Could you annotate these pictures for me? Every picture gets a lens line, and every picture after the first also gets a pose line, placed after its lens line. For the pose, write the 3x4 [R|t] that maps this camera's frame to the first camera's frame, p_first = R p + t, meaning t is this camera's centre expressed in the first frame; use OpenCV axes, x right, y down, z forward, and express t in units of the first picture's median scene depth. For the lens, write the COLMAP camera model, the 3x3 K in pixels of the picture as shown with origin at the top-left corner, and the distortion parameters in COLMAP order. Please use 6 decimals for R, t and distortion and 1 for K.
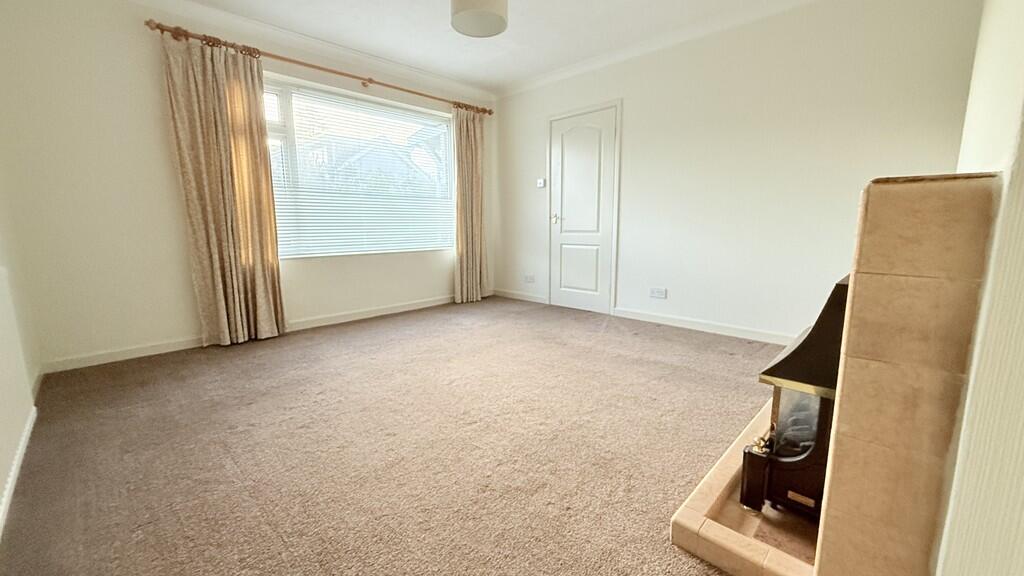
lens RADIAL K [[407.5, 0, 508.9], [0, 407.5, 286.6], [0, 0, 1]] dist [-0.000293, 0.000083]
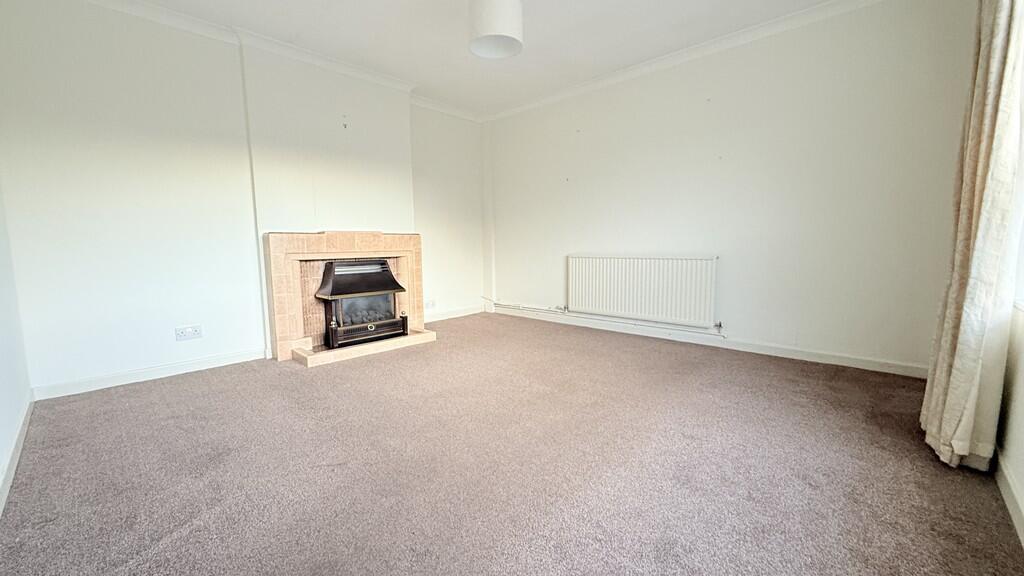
lens RADIAL K [[407.5, 0, 510.6], [0, 407.5, 290.2], [0, 0, 1]] dist [-0.000293, 0.000083]
pose [[-0.999313, 0.024821, -0.027527, -0.032149], [0.016601, 0.963743, 0.266314, -0.189171], [0.033139, 0.265674, -0.963493, 1.238865]]
